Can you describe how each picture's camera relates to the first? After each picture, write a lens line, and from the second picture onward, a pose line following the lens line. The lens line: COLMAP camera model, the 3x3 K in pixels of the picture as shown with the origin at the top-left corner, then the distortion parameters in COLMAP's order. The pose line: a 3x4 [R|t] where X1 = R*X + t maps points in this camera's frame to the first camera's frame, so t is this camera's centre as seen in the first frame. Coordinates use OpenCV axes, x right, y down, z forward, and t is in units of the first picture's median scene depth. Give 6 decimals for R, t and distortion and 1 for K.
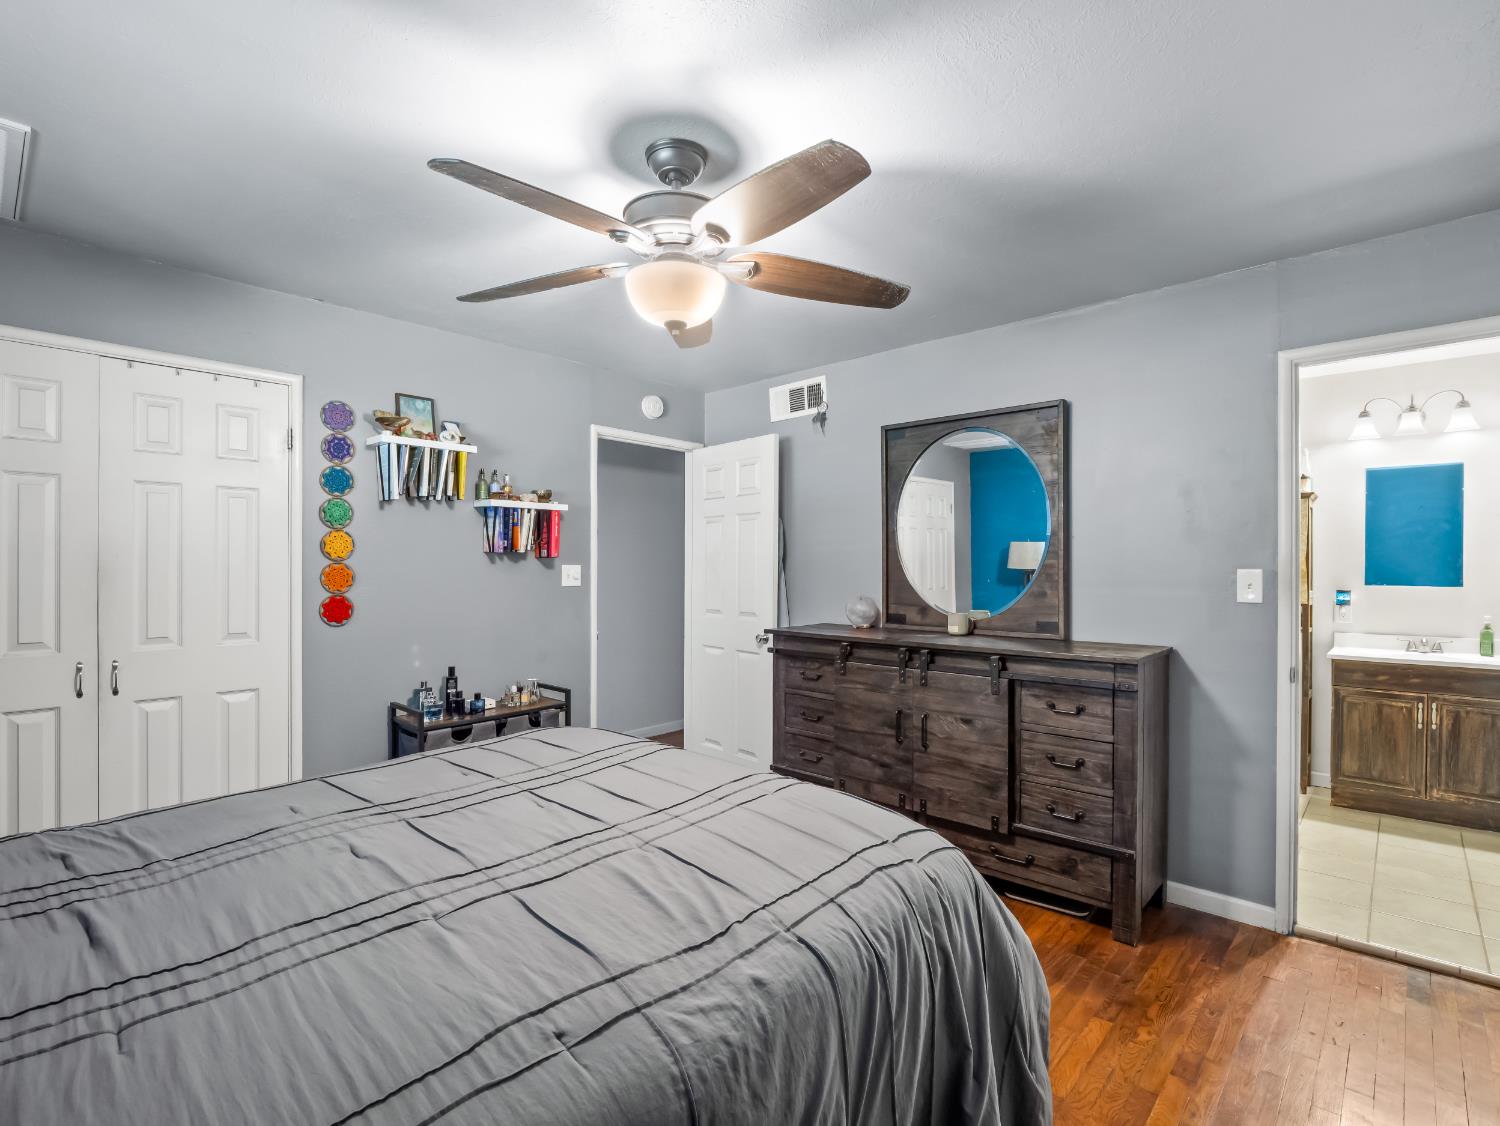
lens RADIAL K [[732.1, 0, 735.4], [0, 732.1, 570.5], [0, 0, 1]] dist [-0.012788, -0.002661]
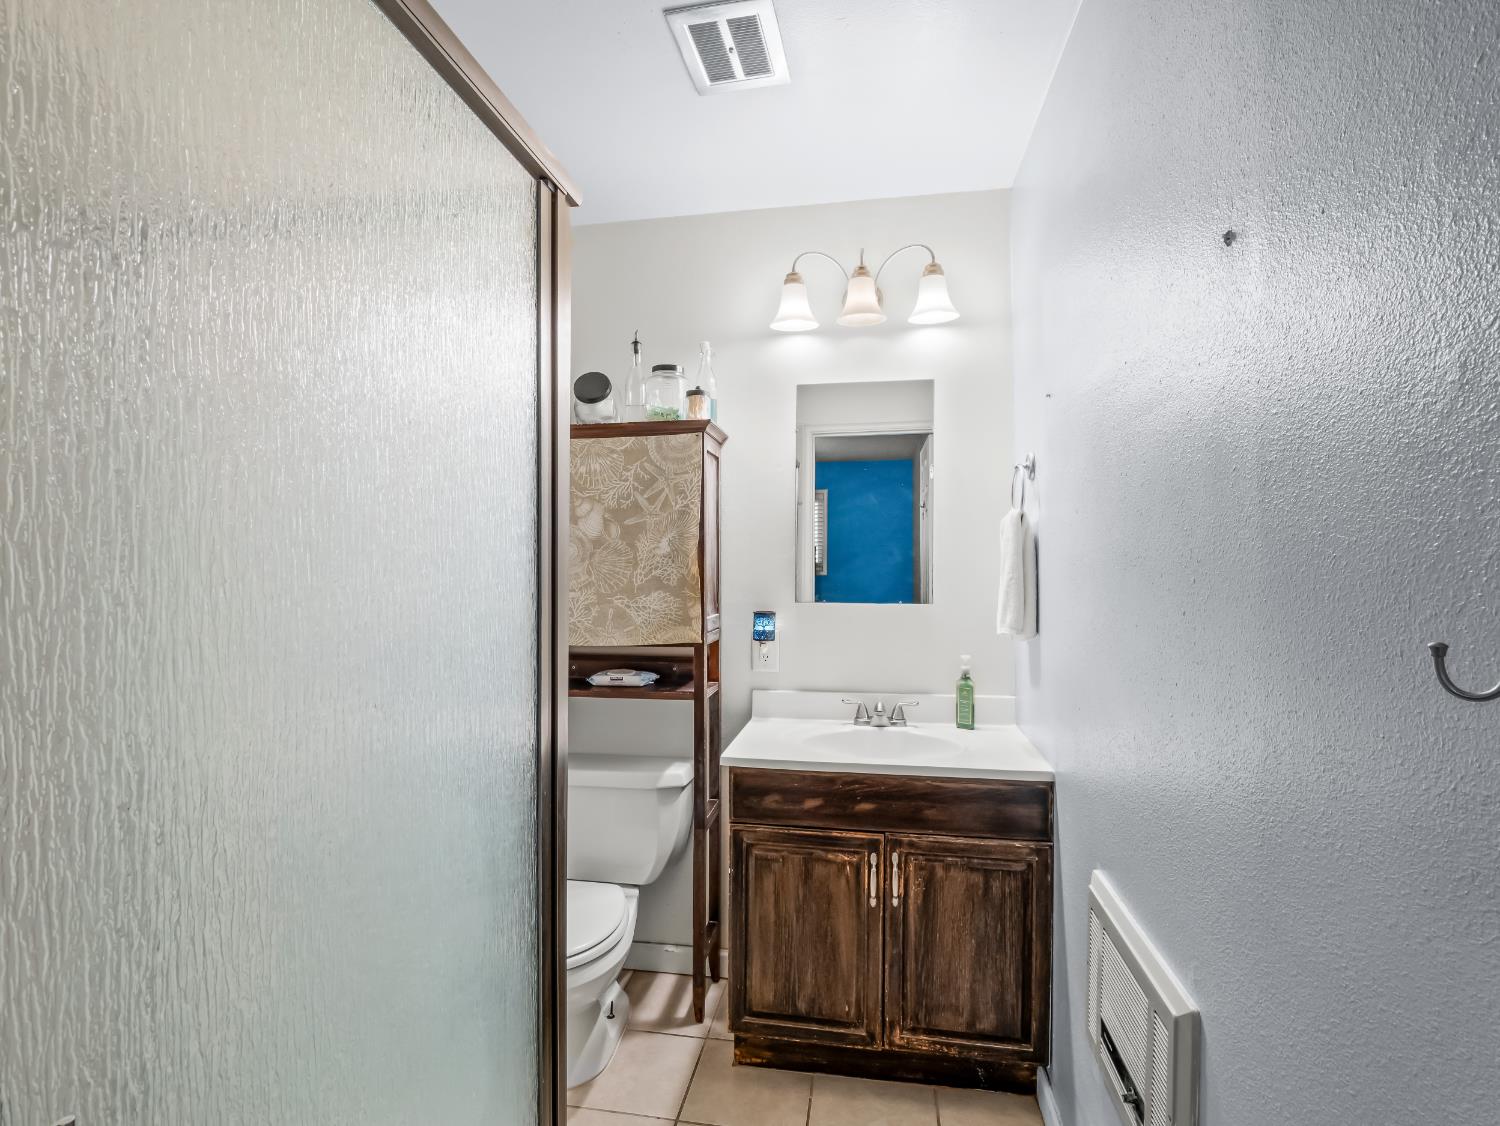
lens RADIAL K [[732.1, 0, 752.3], [0, 732.1, 568.4], [0, 0, 1]] dist [-0.012788, -0.002661]
pose [[0.834740, 0.000722, 0.550643, 0.599715], [0.001150, 0.999995, -0.003054, -0.003604], [-0.550643, 0.003183, 0.834735, 0.622945]]
